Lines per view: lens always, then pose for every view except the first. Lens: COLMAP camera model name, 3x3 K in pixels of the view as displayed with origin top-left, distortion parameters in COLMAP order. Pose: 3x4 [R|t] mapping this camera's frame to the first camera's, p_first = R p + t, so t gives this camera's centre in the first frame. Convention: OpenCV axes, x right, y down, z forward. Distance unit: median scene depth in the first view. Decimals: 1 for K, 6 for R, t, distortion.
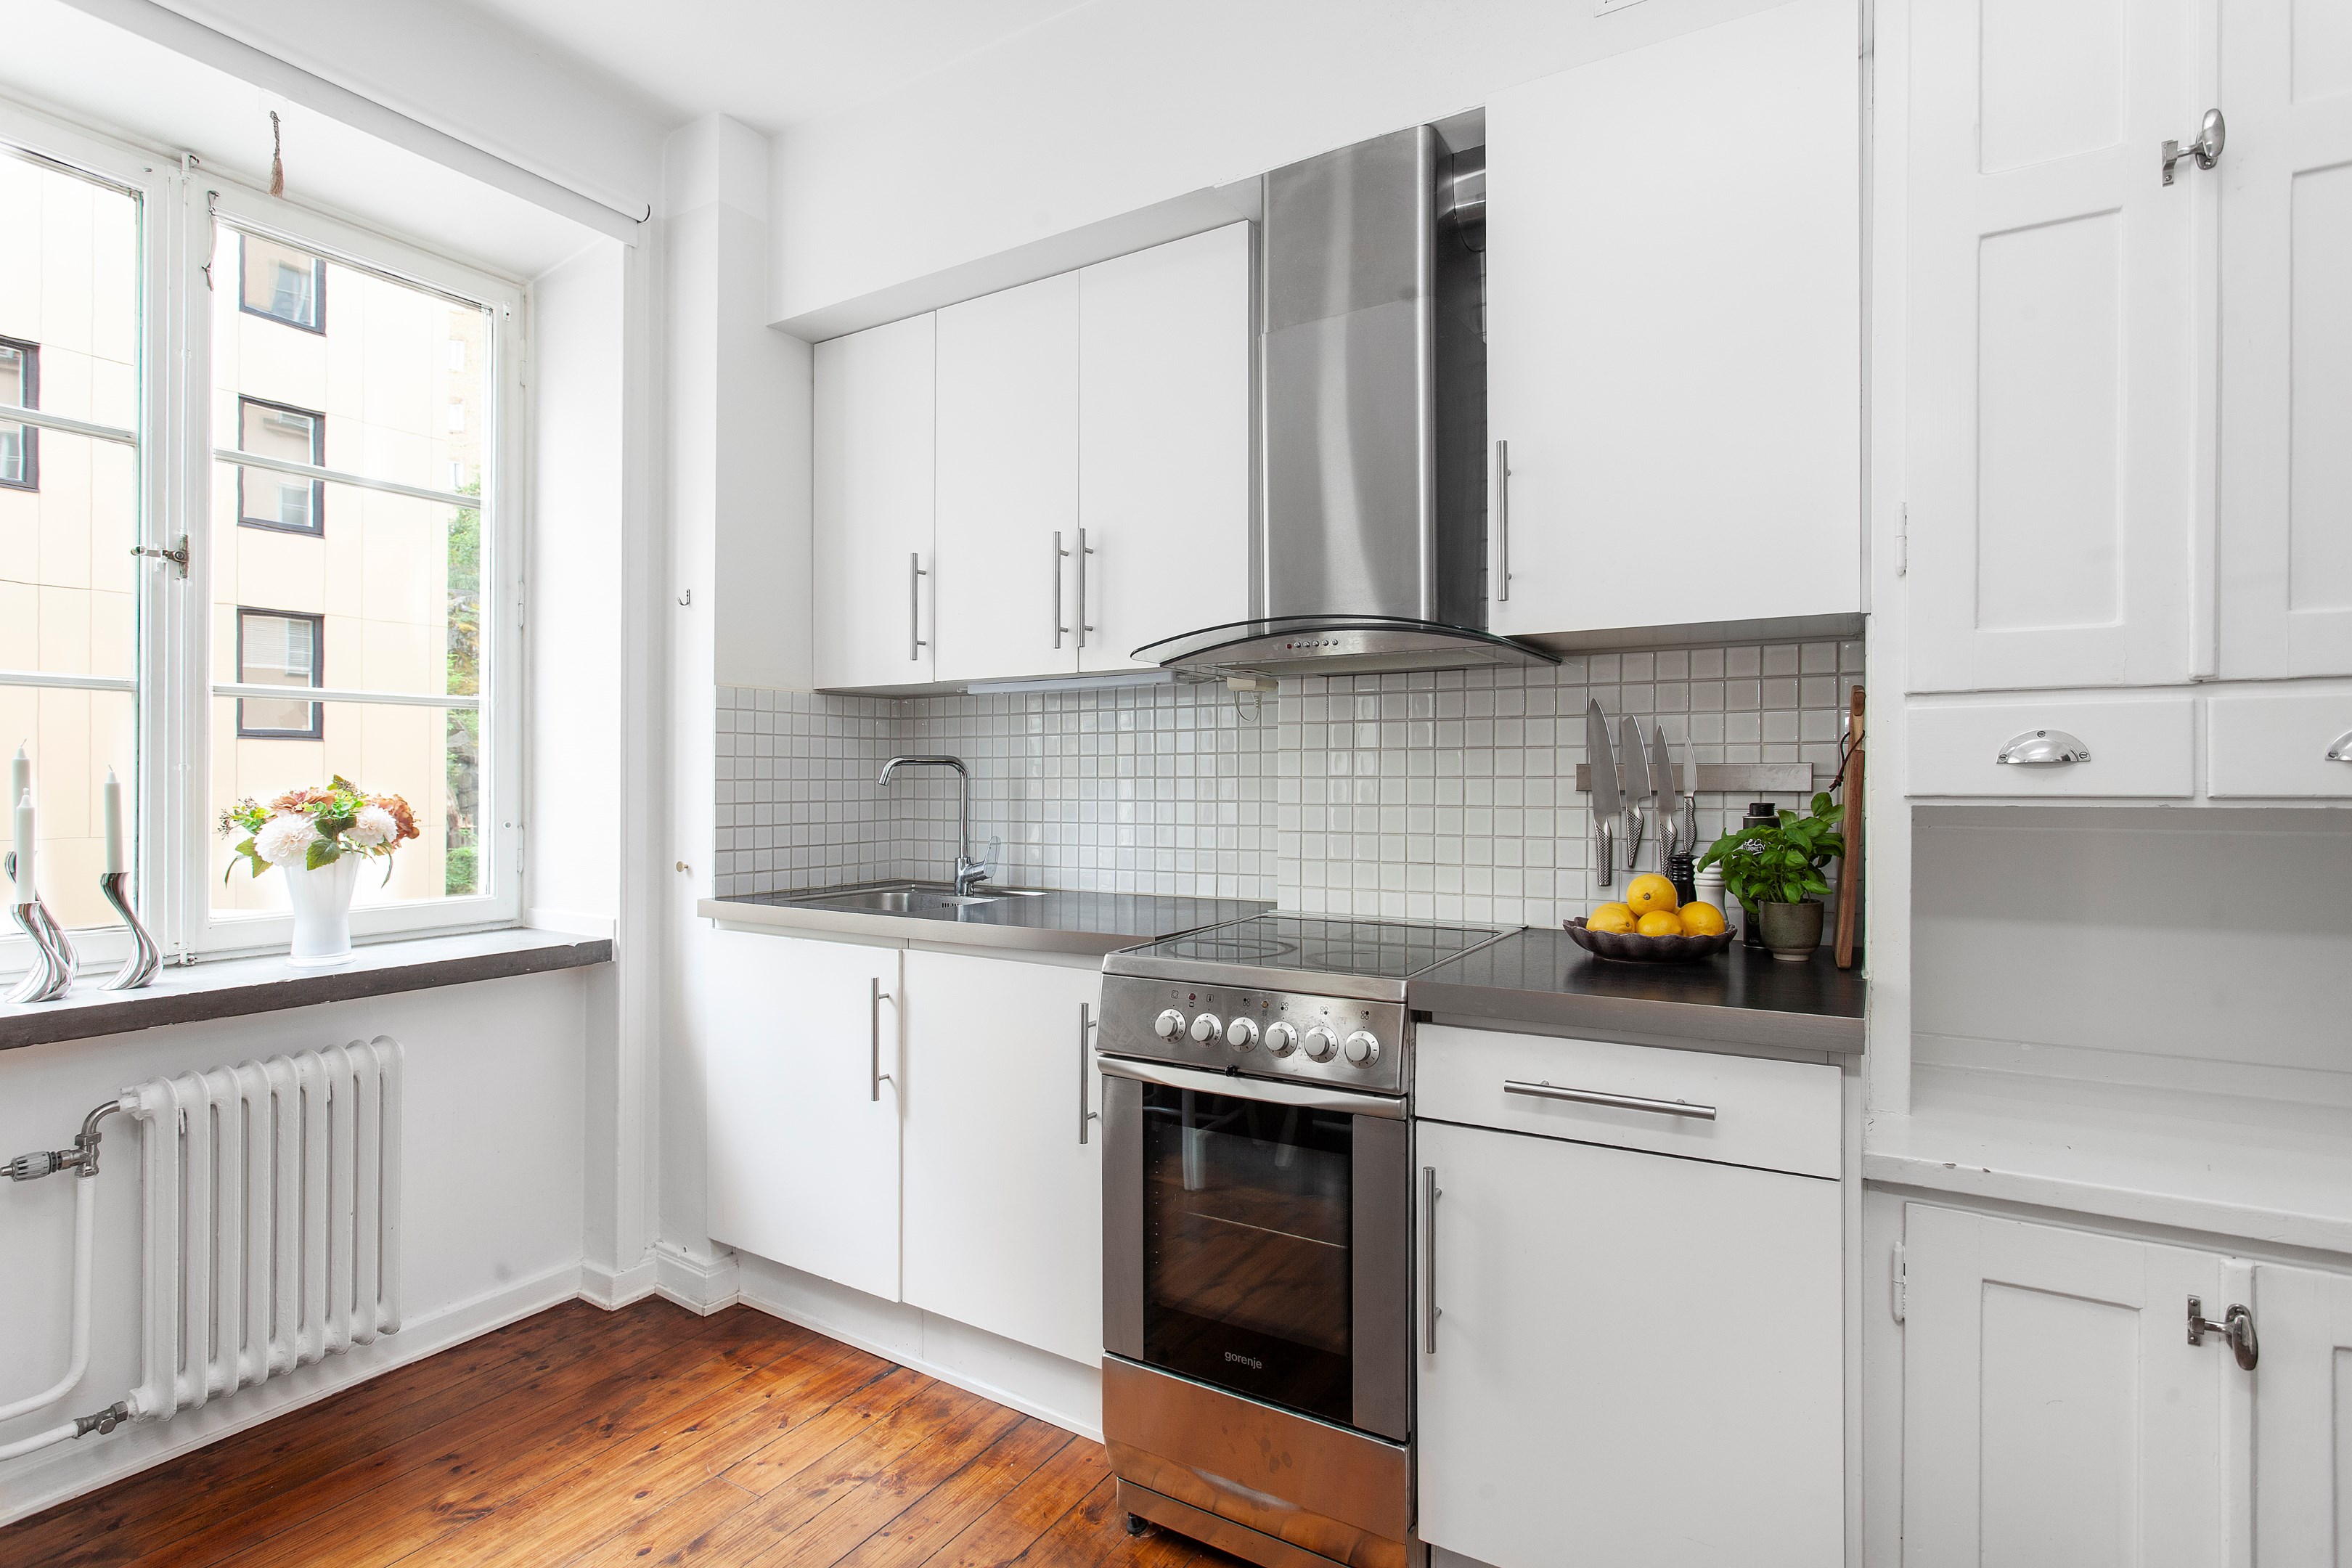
lens RADIAL K [[1193.4, 0, 1301.8], [0, 1193.4, 779.0], [0, 0, 1]] dist [0.002130, 0.000082]
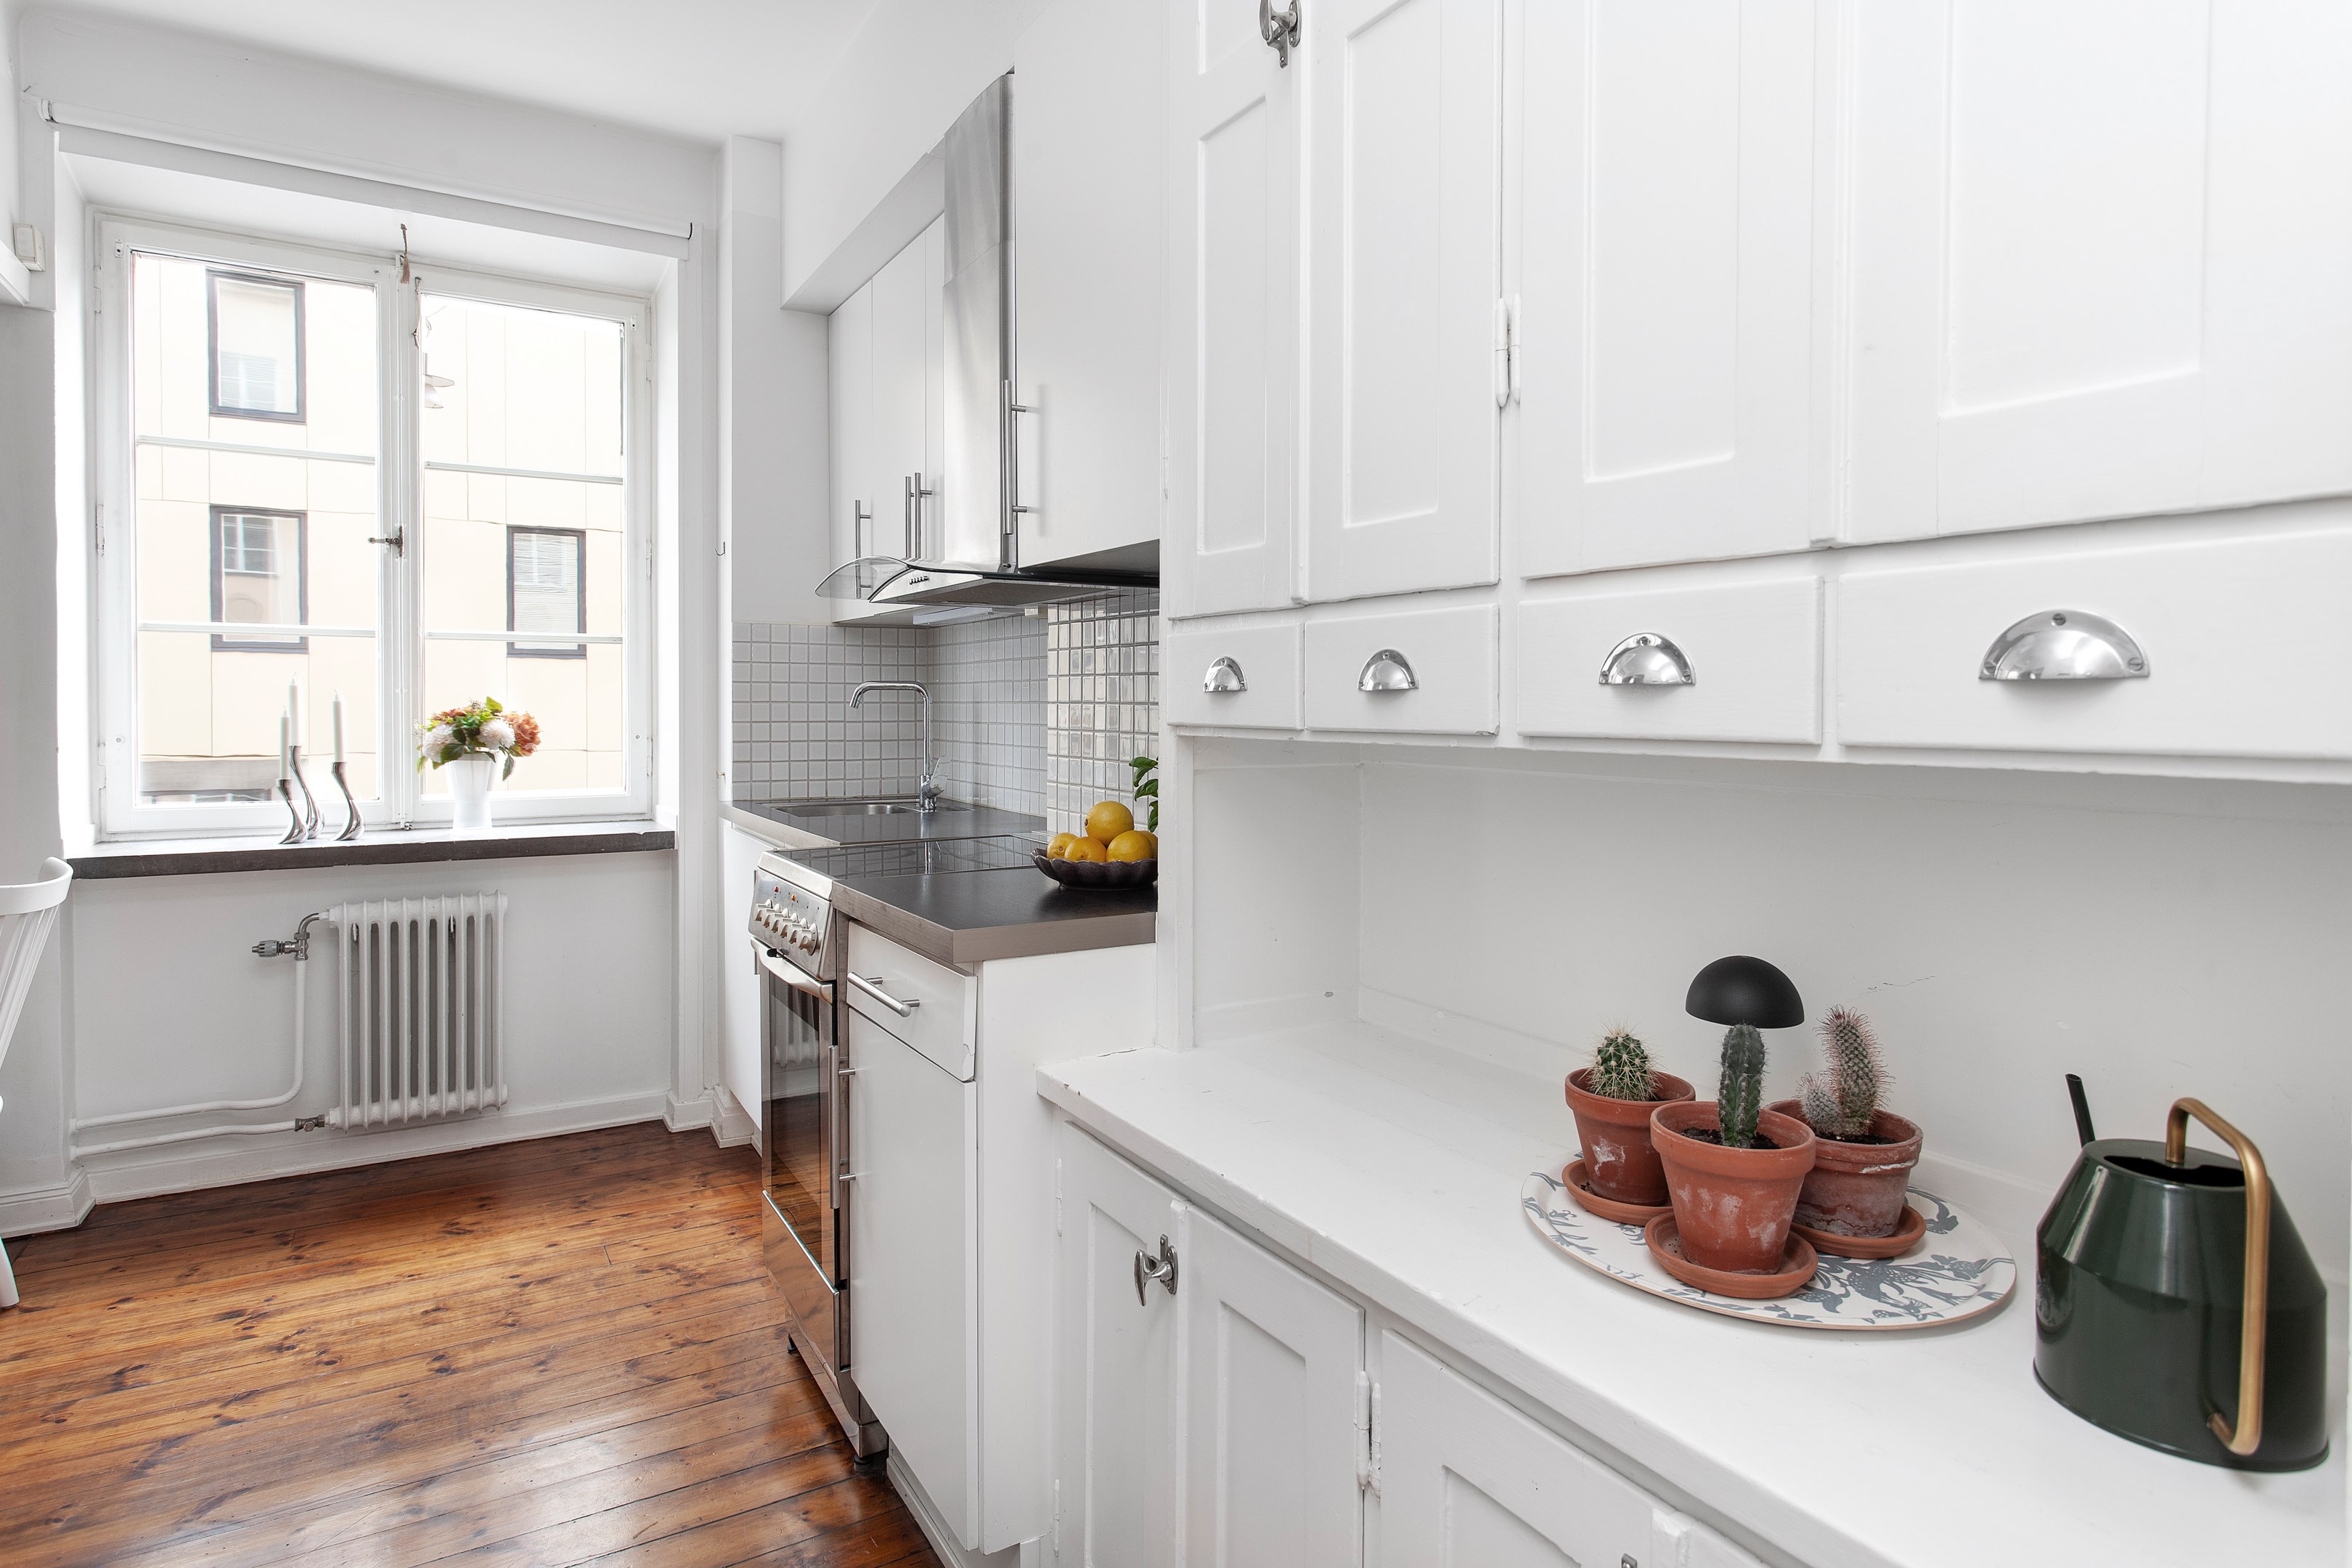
lens RADIAL K [[1388.6, 0, 1150.6], [0, 1388.6, 731.0], [0, 0, 1]] dist [0.000017, 0.000232]
pose [[0.871170, 0.017359, -0.490674, 0.649320], [-0.007771, 0.999737, 0.021572, -0.003919], [0.490919, -0.014979, 0.871076, 0.000935]]
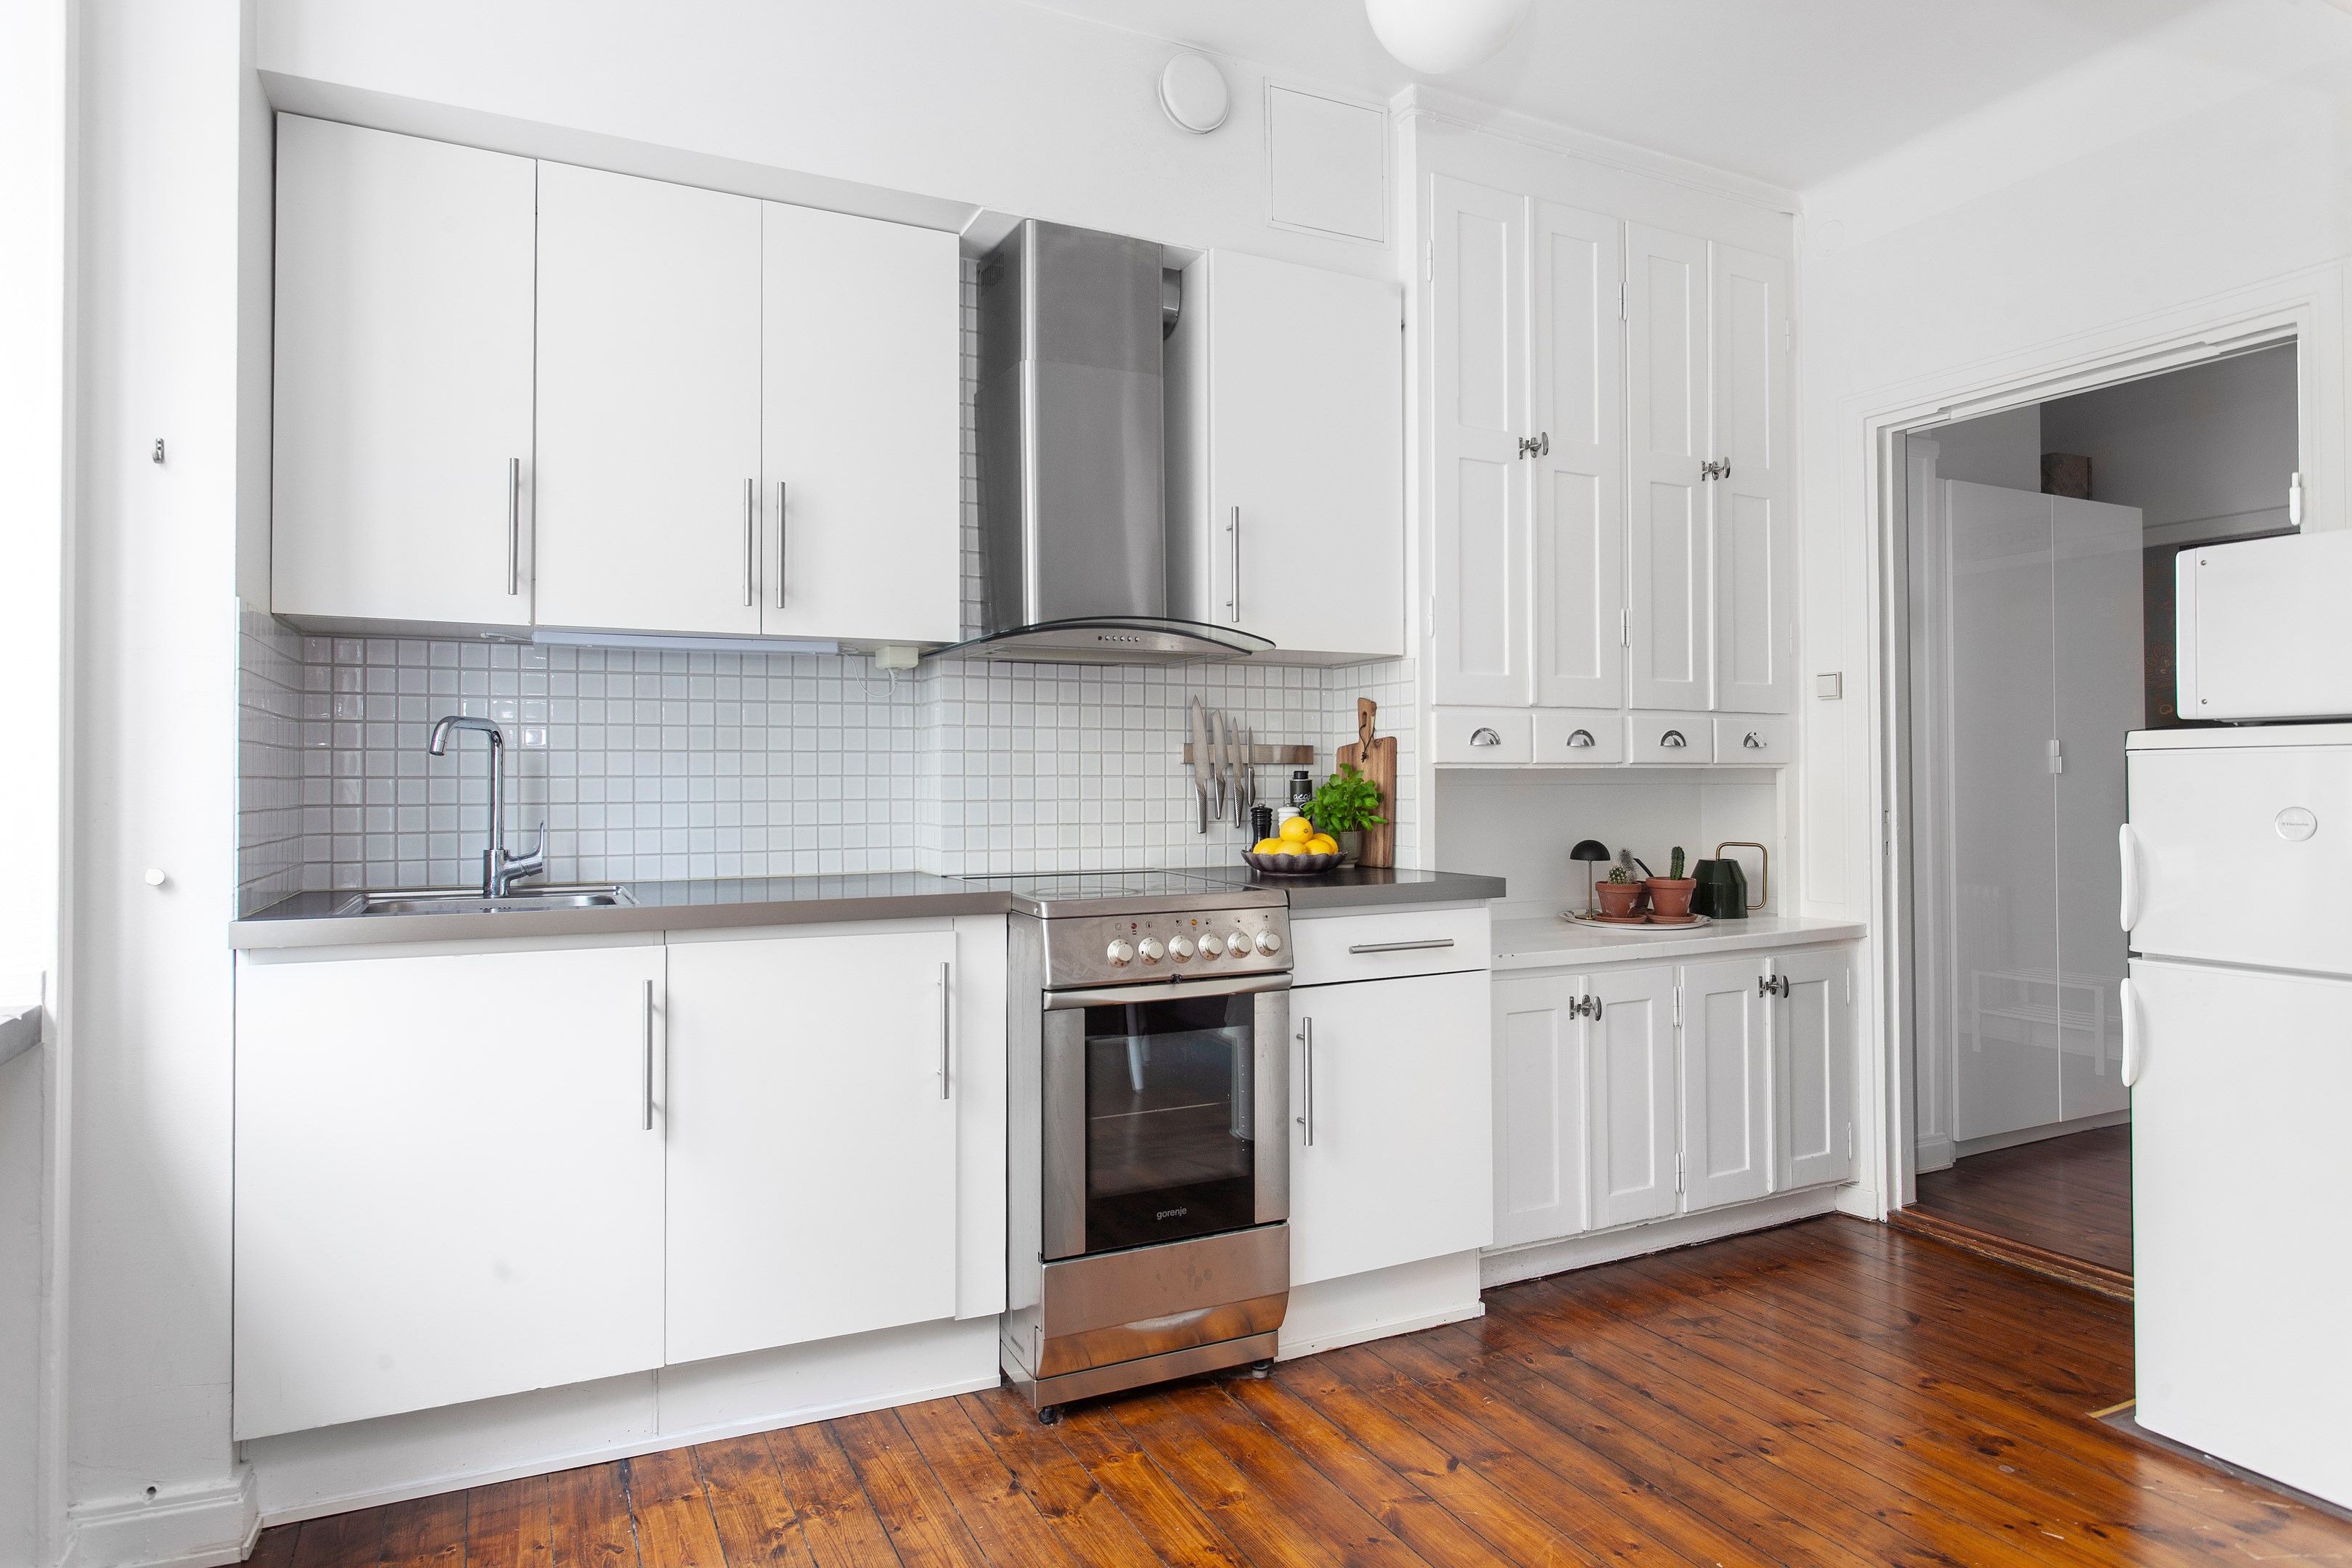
lens RADIAL K [[1328.9, 0, 1161.9], [0, 1328.9, 759.9], [0, 0, 1]] dist [-0.003189, 0.000028]
pose [[0.531620, 0.011903, 0.846899, -0.989395], [0.004174, 0.999852, -0.016674, 0.029138], [-0.846973, 0.012399, 0.531492, 0.212278]]
